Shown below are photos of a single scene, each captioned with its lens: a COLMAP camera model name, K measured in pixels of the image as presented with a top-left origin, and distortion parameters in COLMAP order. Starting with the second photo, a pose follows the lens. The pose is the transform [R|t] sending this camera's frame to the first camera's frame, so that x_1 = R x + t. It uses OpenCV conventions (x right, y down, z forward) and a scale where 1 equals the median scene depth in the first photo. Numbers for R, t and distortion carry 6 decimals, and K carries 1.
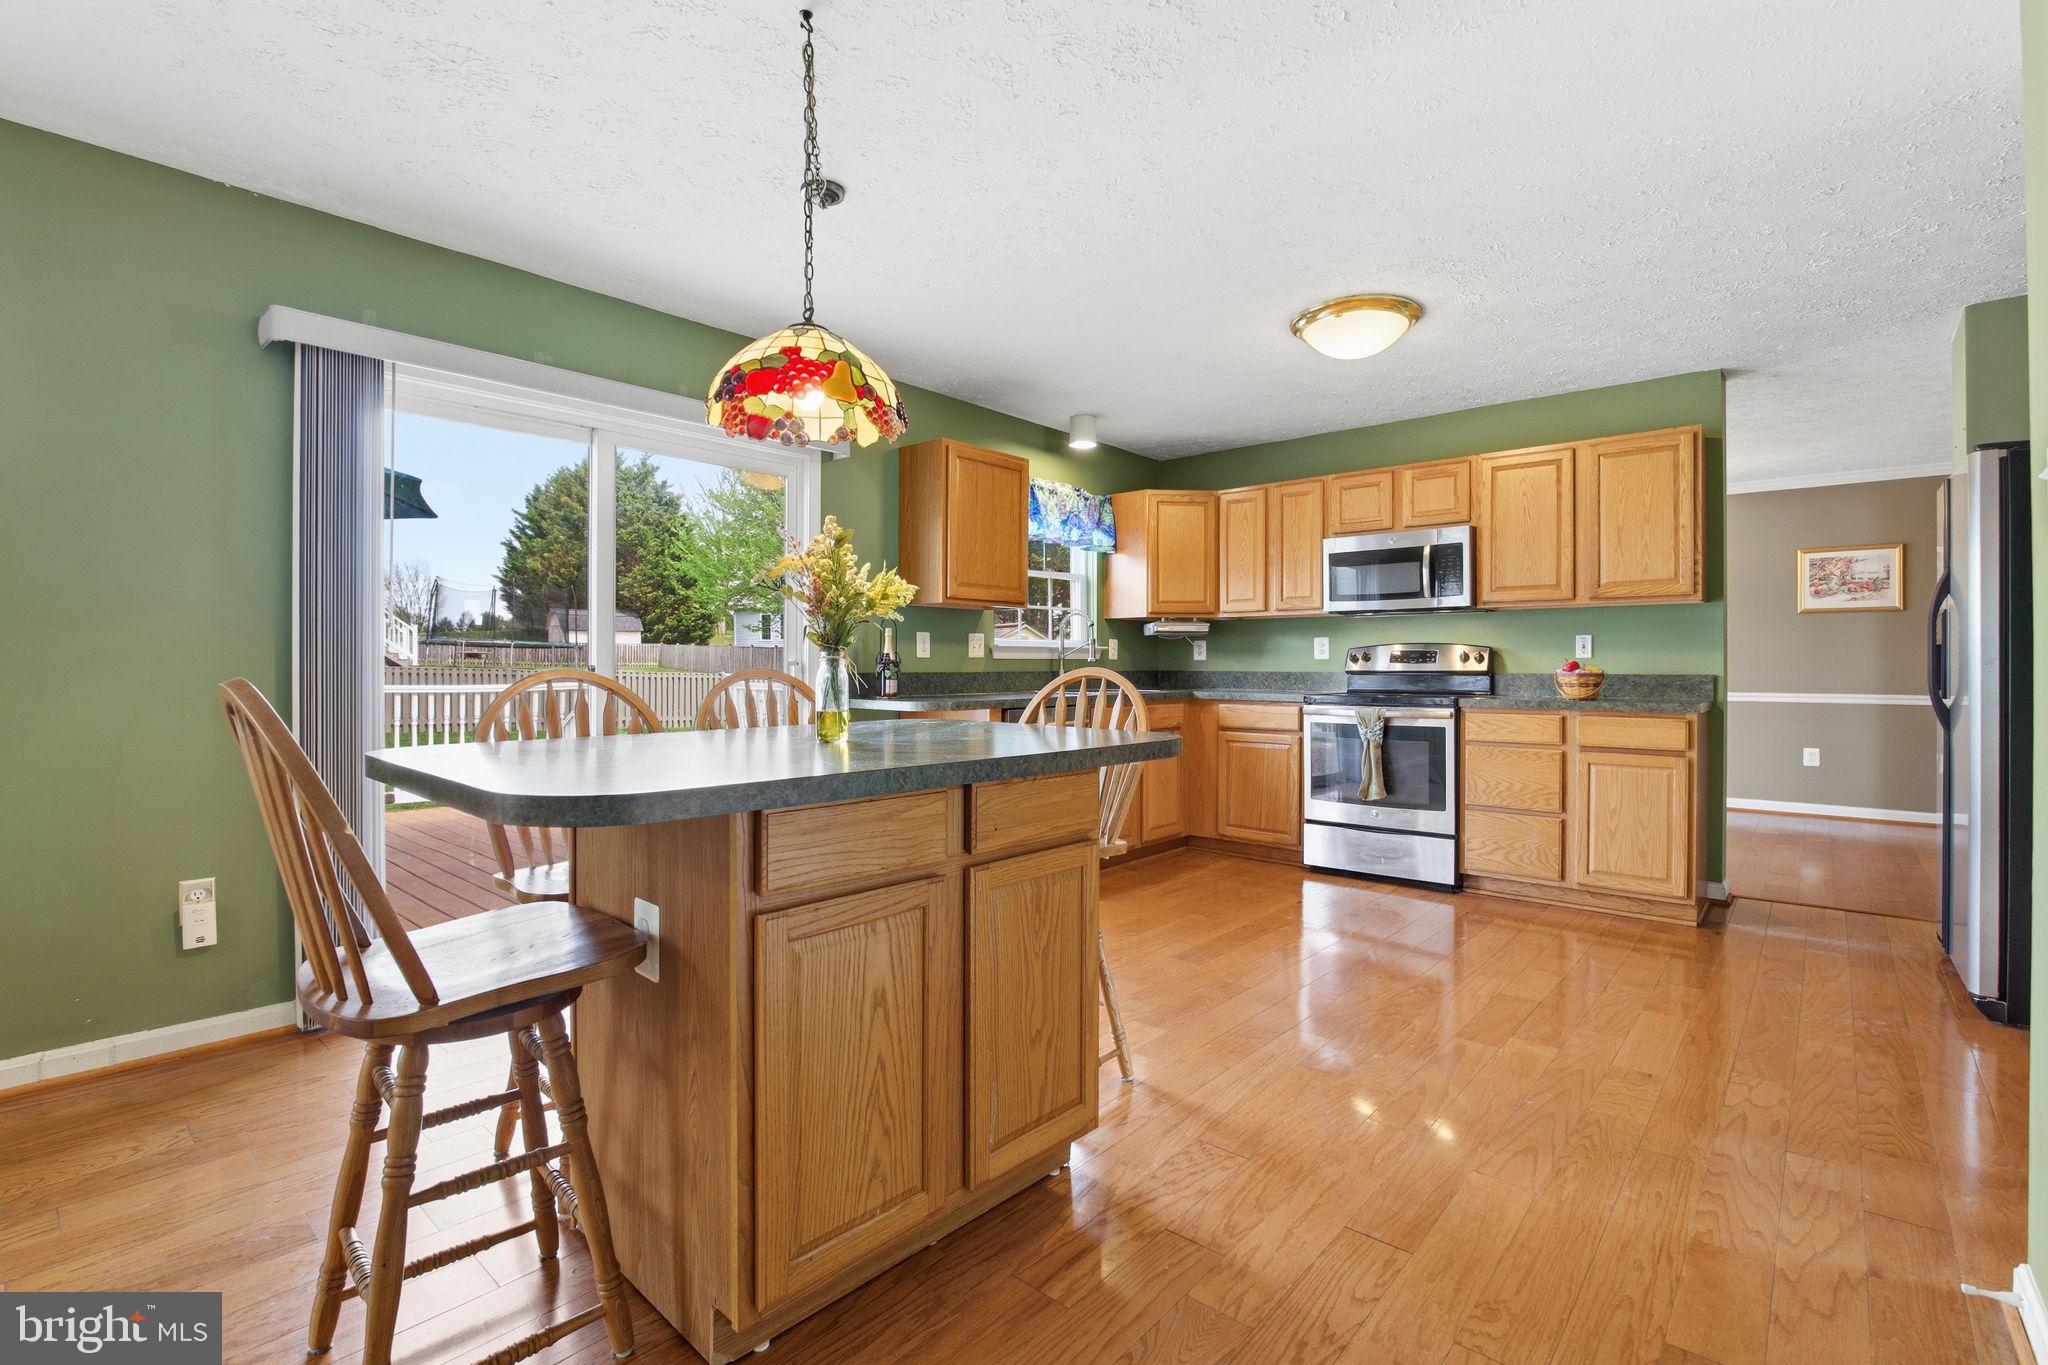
lens RADIAL K [[924.1, 0, 1015.2], [0, 924.1, 670.0], [0, 0, 1]] dist [-0.012262, -0.002247]
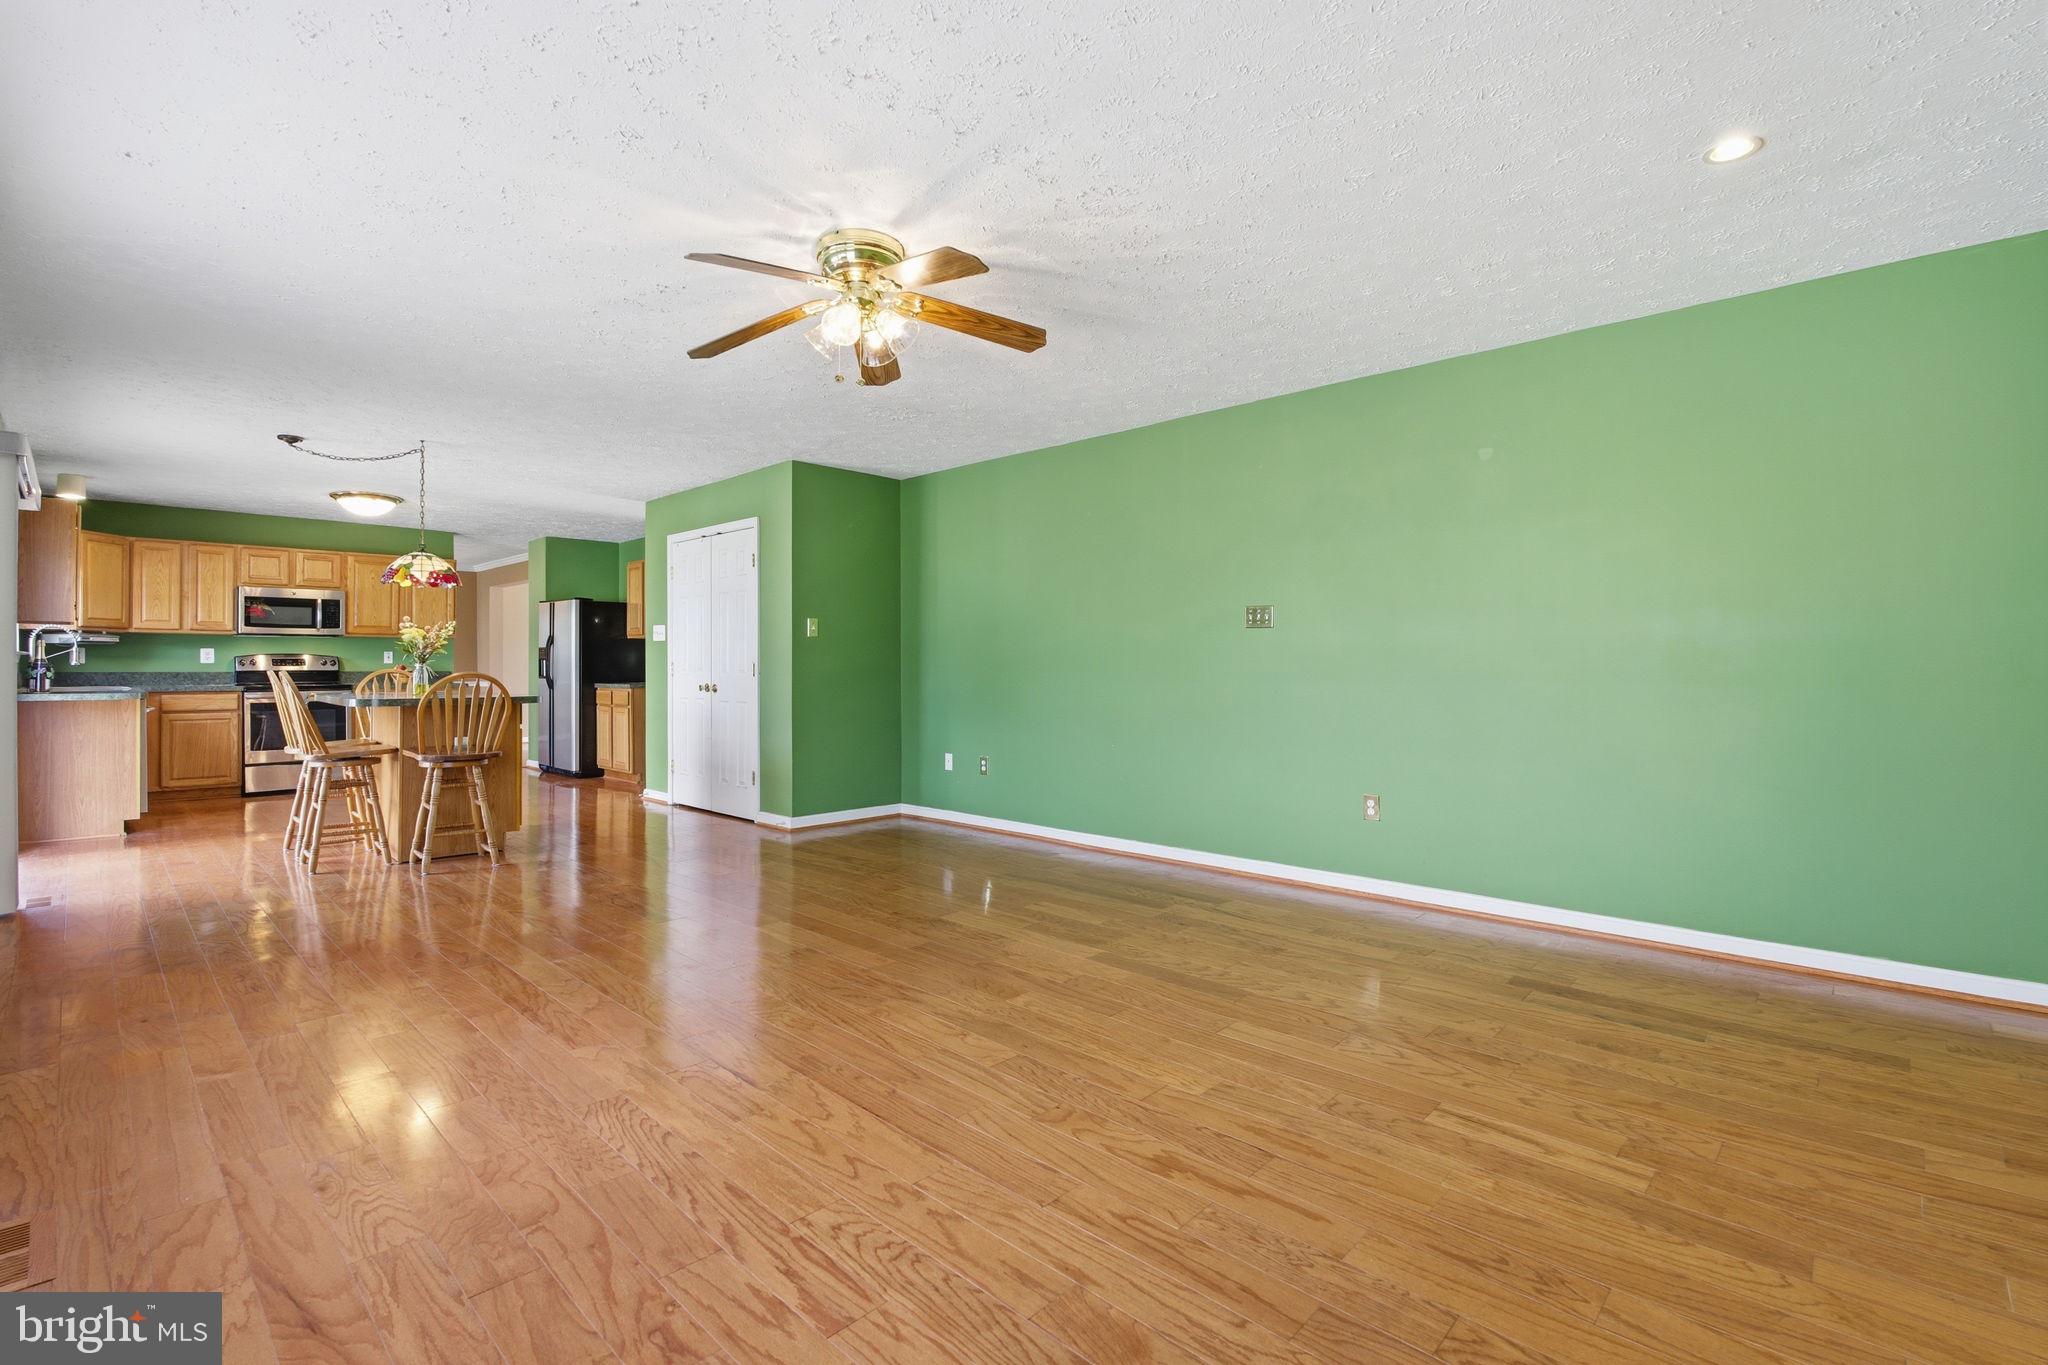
lens RADIAL K [[924.1, 0, 1015.0], [0, 924.1, 661.2], [0, 0, 1]] dist [-0.012262, -0.002247]
pose [[0.054023, 0.002592, 0.998536, -1.185352], [0.004958, 0.999984, -0.002864, -0.004979], [-0.998527, 0.005105, 0.054009, -0.404683]]
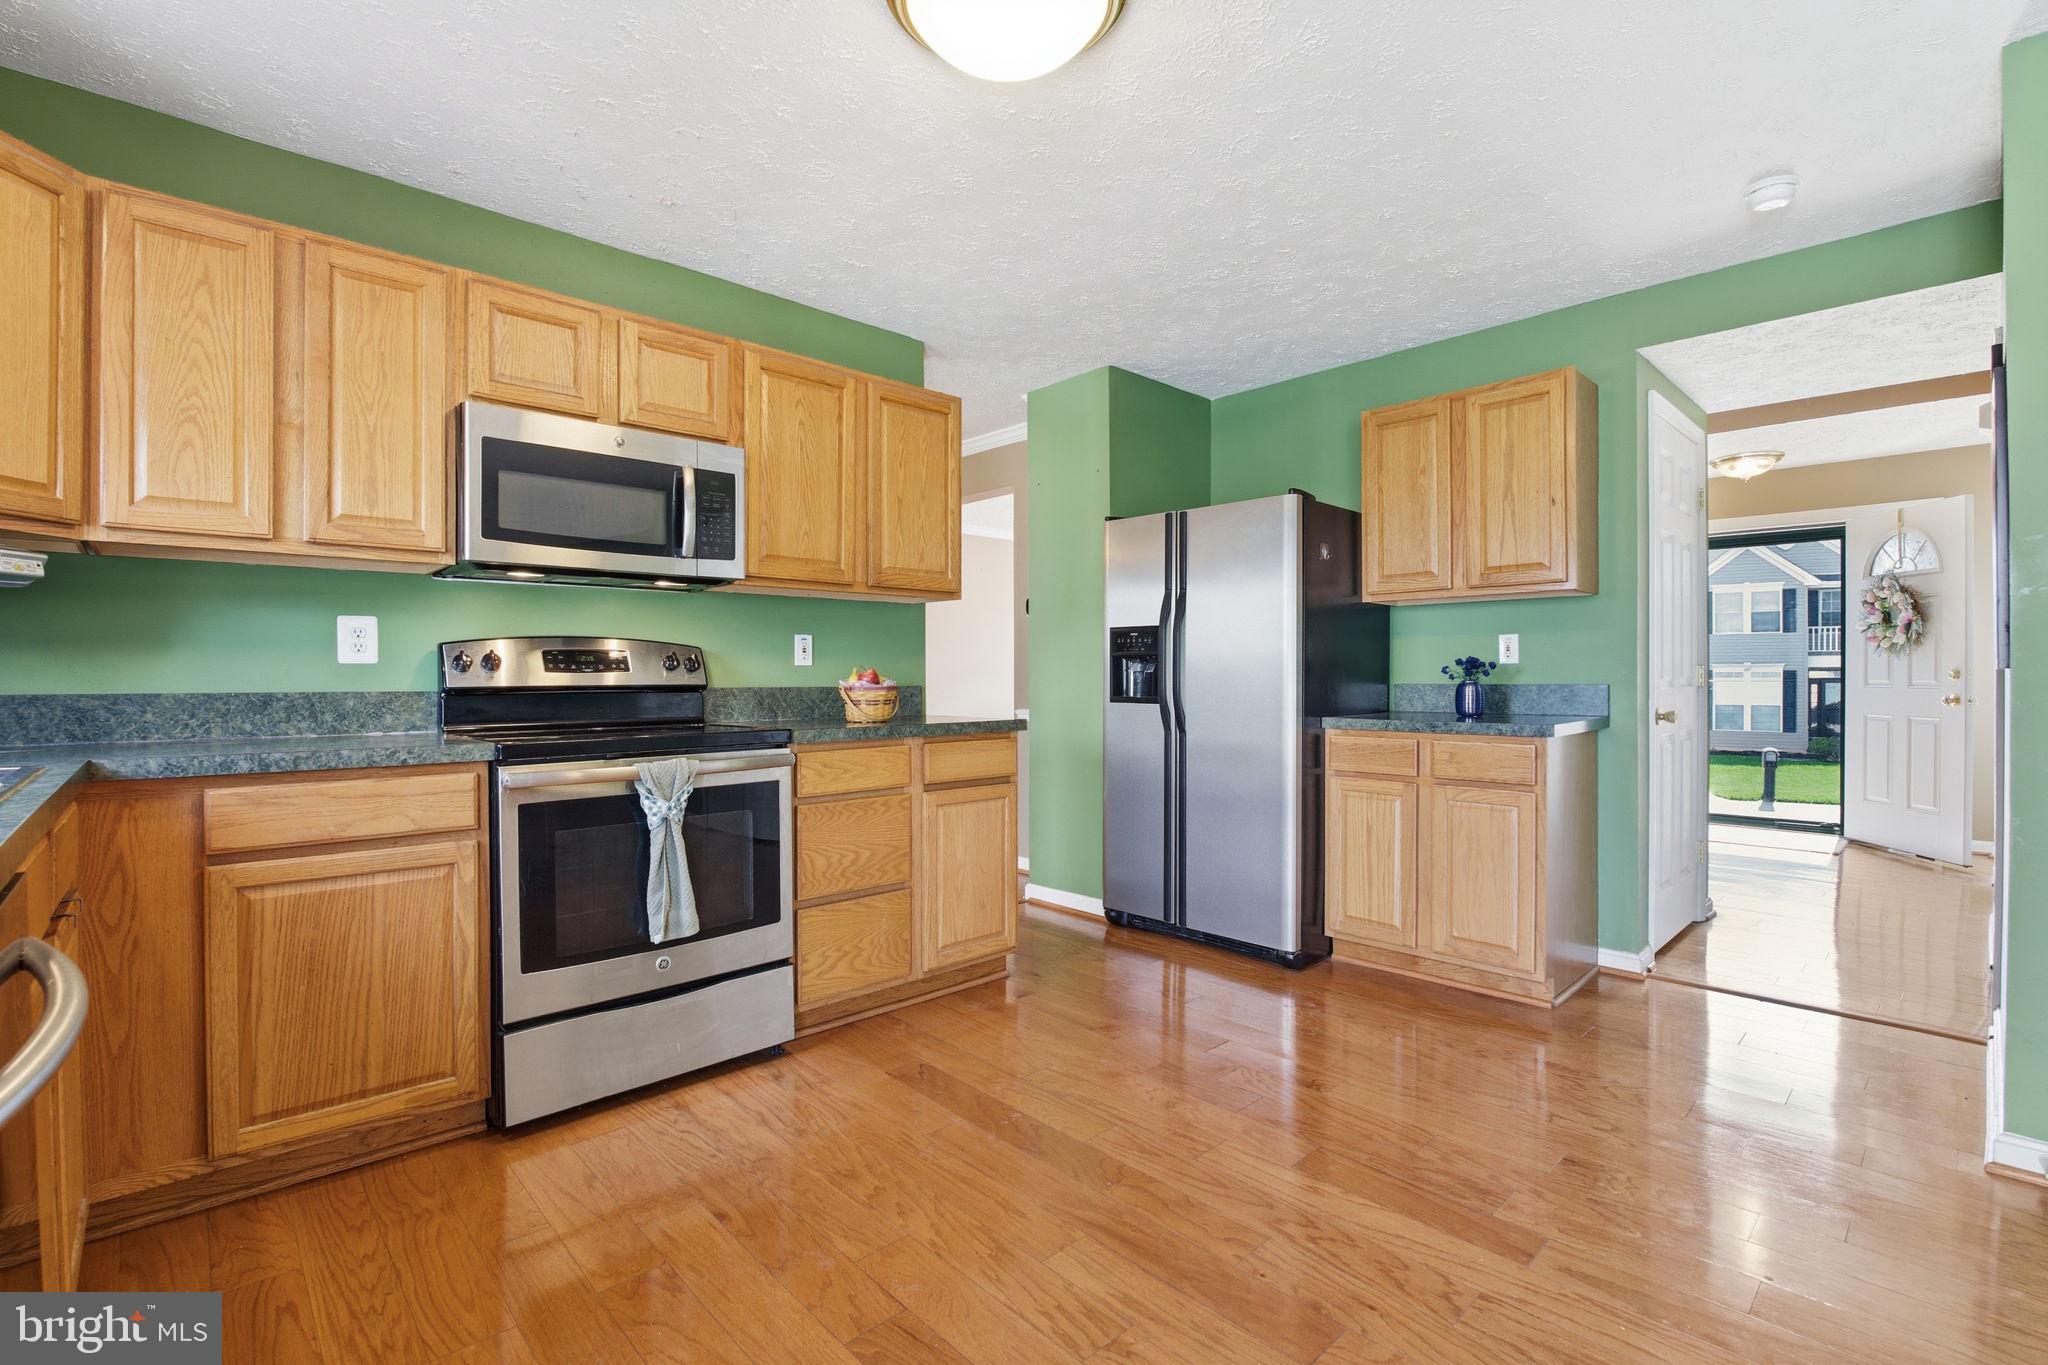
lens RADIAL K [[924.1, 0, 1025.7], [0, 924.1, 677.1], [0, 0, 1]] dist [-0.012262, -0.002247]
pose [[0.095992, -0.005226, 0.995368, -0.099409], [0.005216, 0.999975, 0.004747, -0.005997], [-0.995368, 0.004736, 0.096017, 0.710276]]
